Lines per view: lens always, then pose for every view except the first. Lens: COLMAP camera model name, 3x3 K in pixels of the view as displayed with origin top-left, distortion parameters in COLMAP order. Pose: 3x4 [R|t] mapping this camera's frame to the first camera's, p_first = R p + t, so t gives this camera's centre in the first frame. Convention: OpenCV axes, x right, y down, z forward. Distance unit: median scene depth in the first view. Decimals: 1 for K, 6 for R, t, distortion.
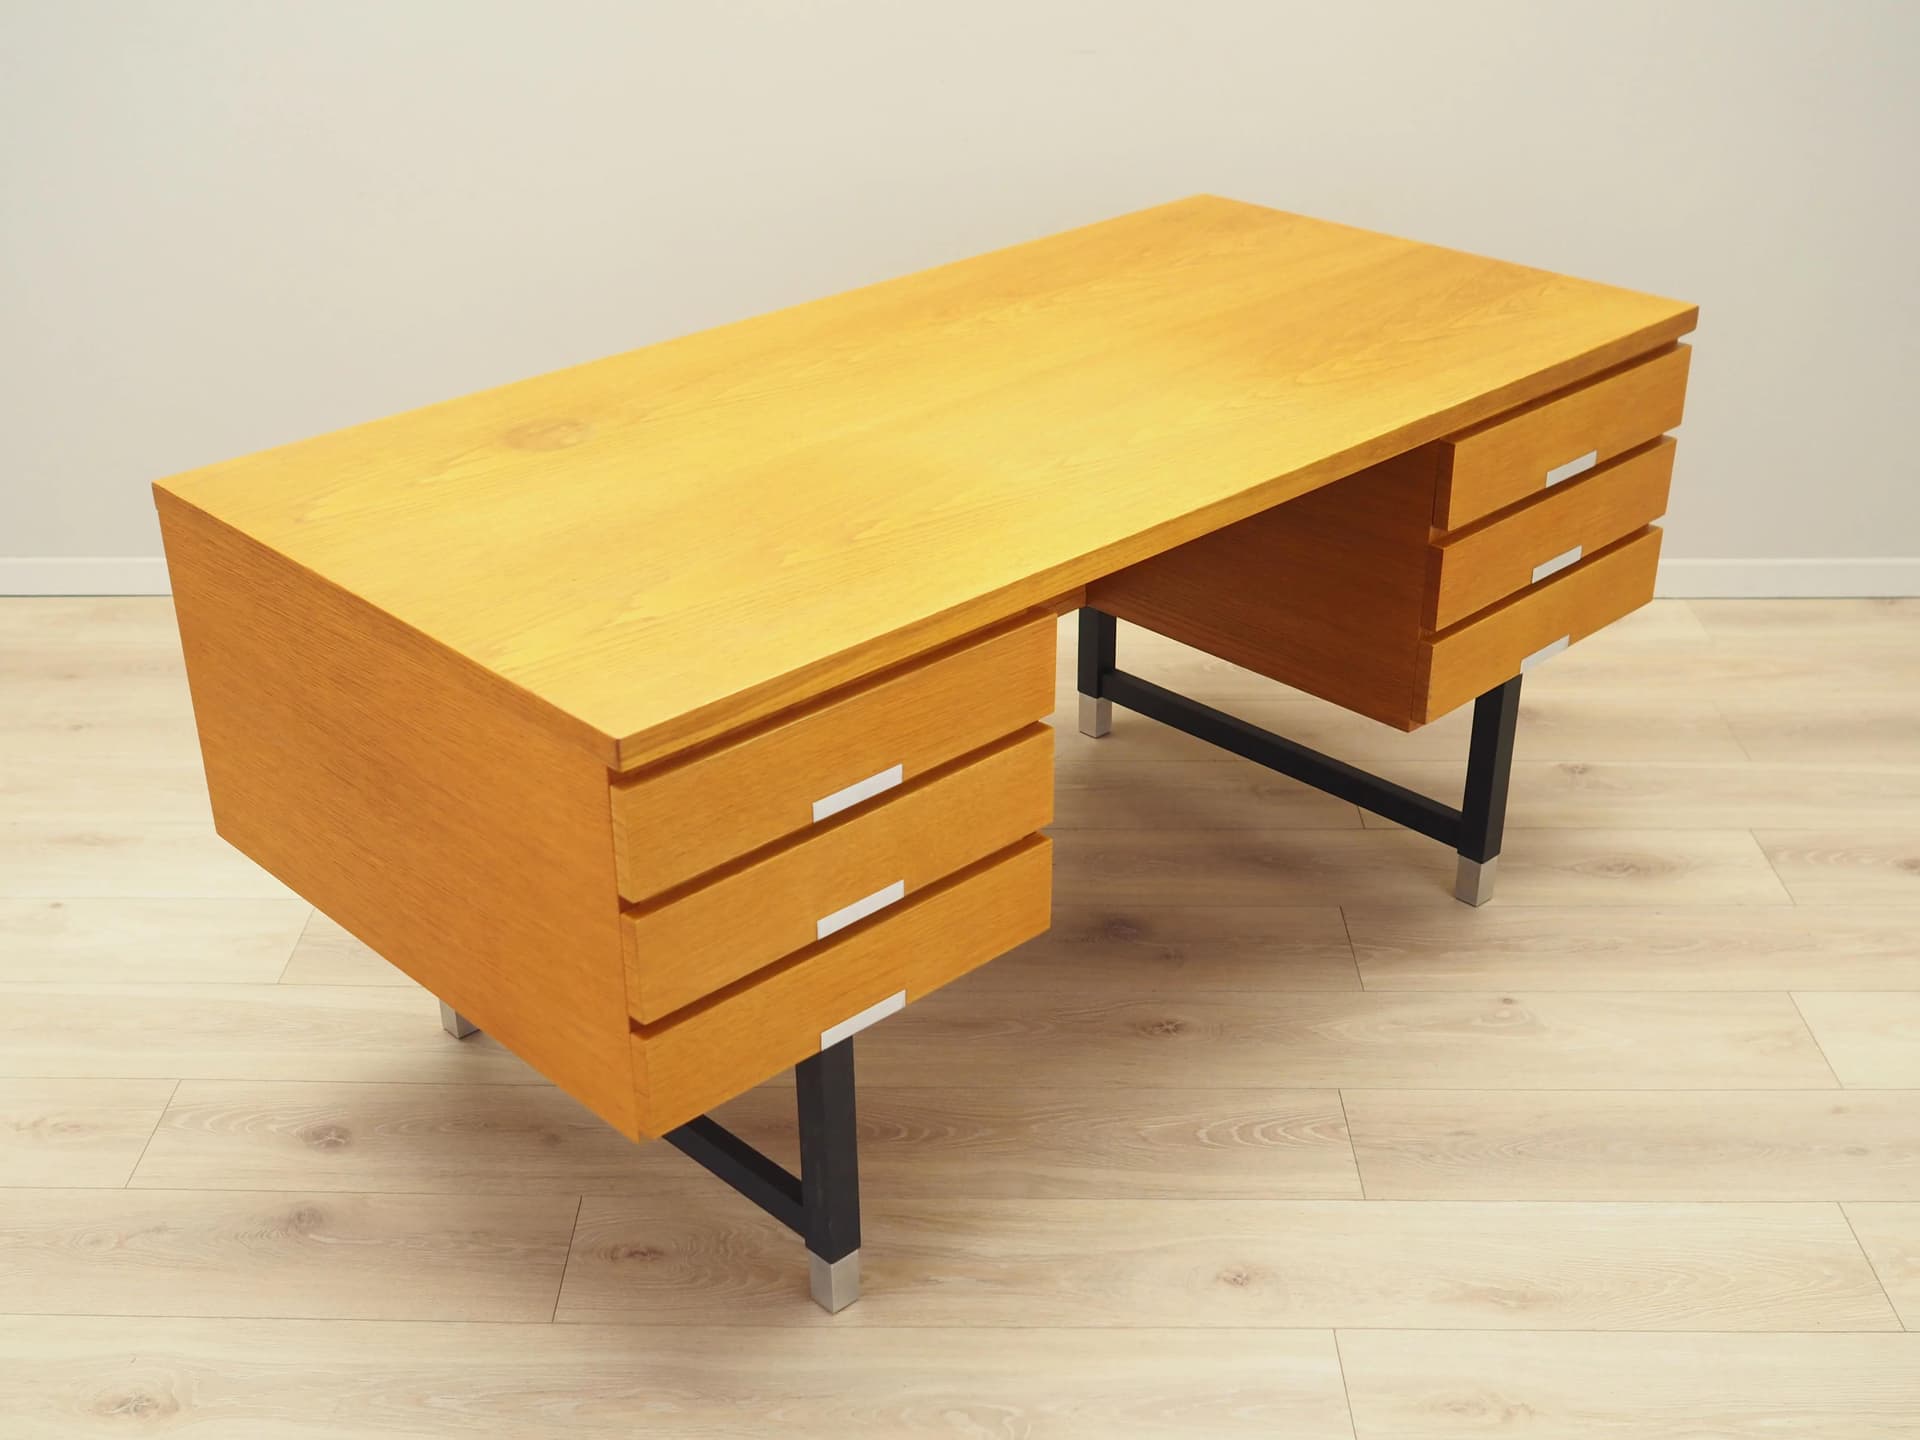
lens RADIAL K [[2189.6, 0, 923.3], [0, 2189.6, 798.2], [0, 0, 1]] dist [-0.018685, 0.000000]
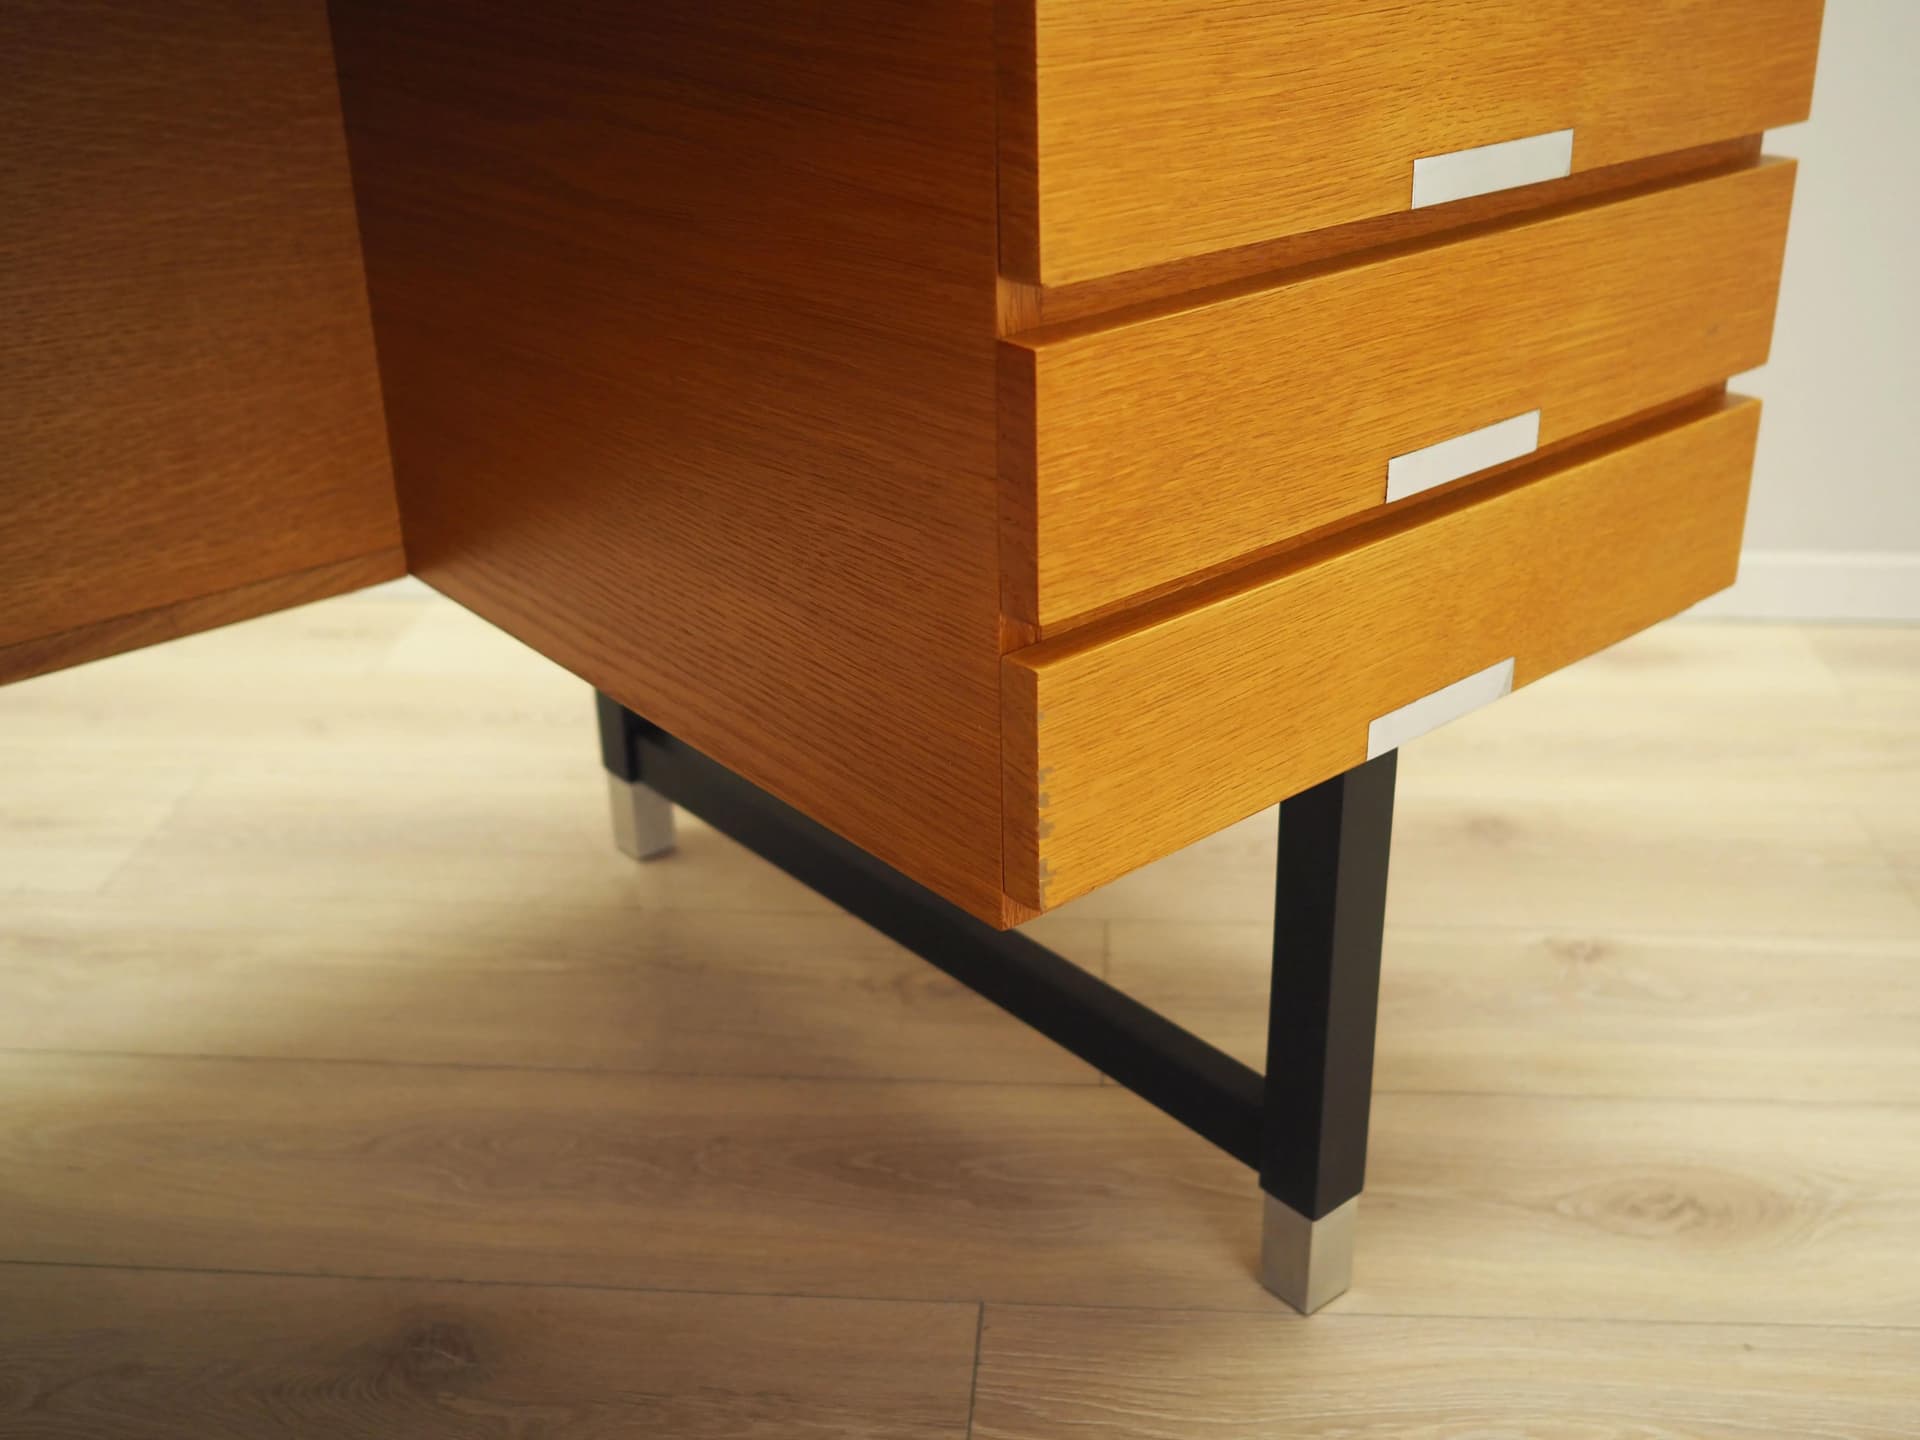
lens RADIAL K [[2006.4, 0, 995.9], [0, 2006.4, 714.0], [0, 0, 1]] dist [-0.021976, 0.000000]
pose [[0.999171, 0.018742, -0.036133, 0.219391], [-0.021022, 0.997741, -0.063808, -0.041192], [0.034855, 0.064515, 0.997308, 0.653163]]
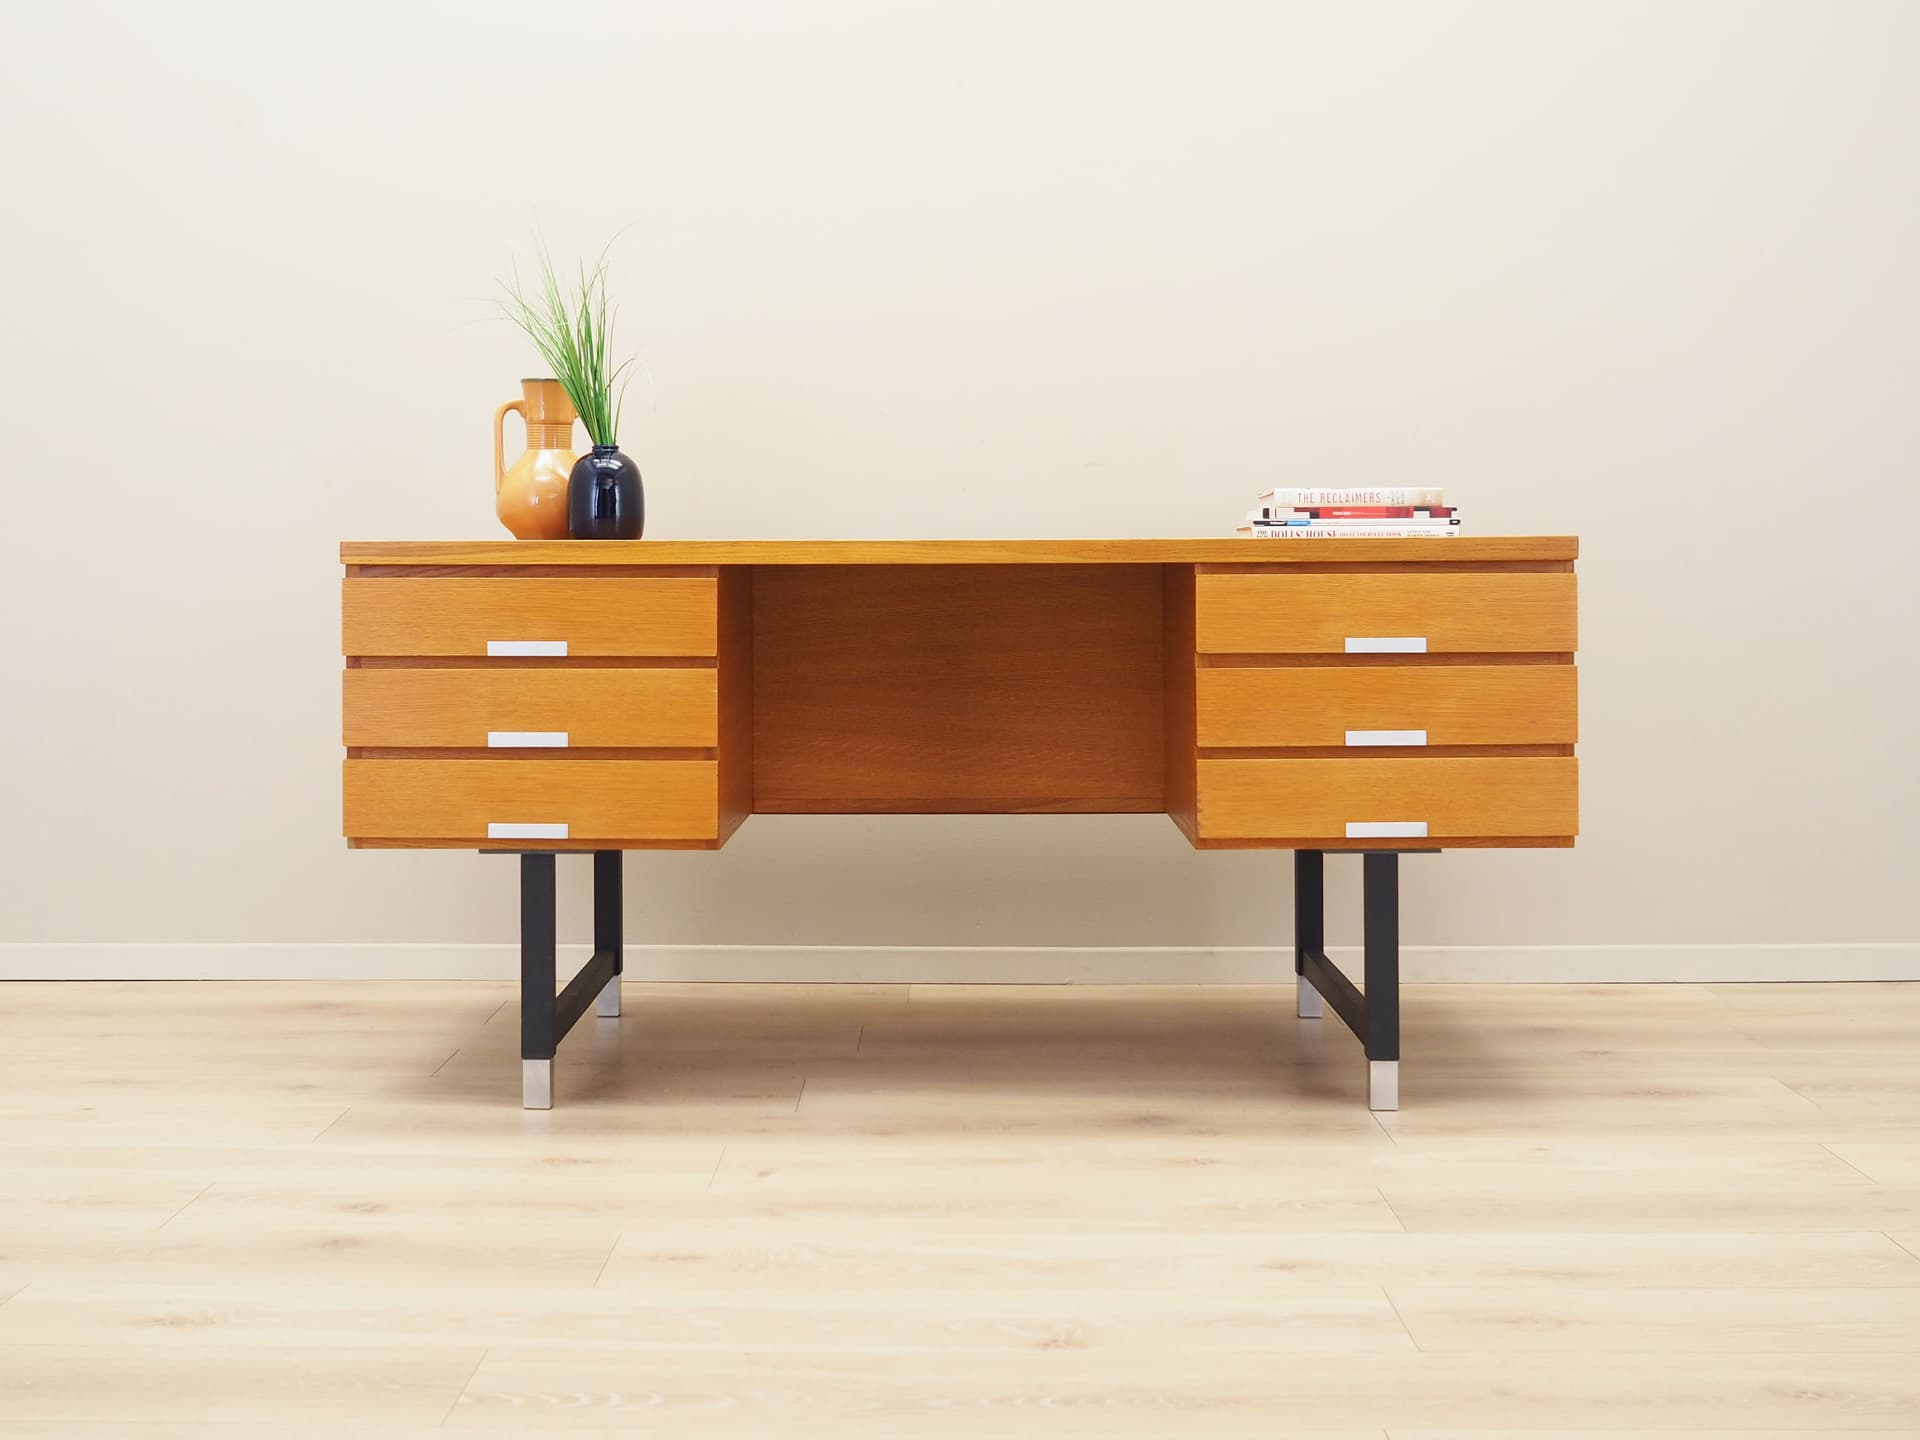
lens RADIAL K [[2467.8, 0, 964.2], [0, 2467.8, 642.2], [0, 0, 1]] dist [-0.008214, 0.000000]
pose [[0.726011, 0.028117, -0.687108, 0.951163], [-0.338649, 0.884231, -0.321639, 0.307180], [0.598519, 0.466202, 0.651483, 0.050372]]
